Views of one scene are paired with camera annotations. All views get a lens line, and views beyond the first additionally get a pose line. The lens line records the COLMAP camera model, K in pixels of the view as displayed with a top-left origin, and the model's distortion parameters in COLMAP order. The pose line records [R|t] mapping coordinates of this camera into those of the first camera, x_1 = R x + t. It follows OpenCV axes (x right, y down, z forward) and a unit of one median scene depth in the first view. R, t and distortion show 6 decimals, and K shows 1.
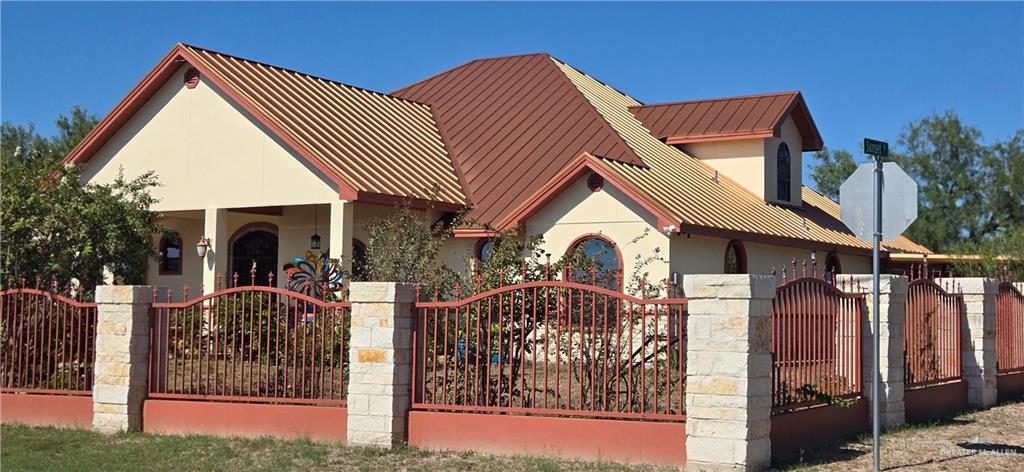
lens RADIAL K [[948.2, 0, 512.0], [0, 948.2, 236.0], [0, 0, 1]] dist [0.002288, -0.002916]
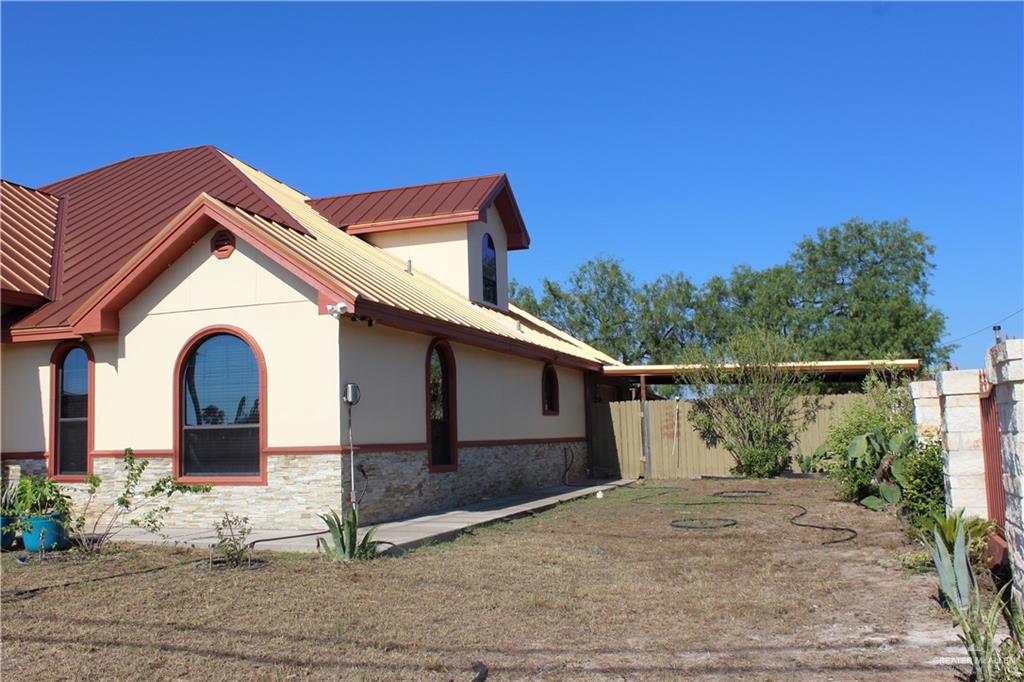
lens RADIAL K [[863.3, 0, 512.0], [0, 863.3, 341.0], [0, 0, 1]] dist [-0.072502, 0.009920]
pose [[0.945160, -0.007521, 0.326521, 0.058110], [0.019350, 0.999268, -0.032995, 0.020994], [-0.326034, 0.037504, 0.944614, 0.281483]]
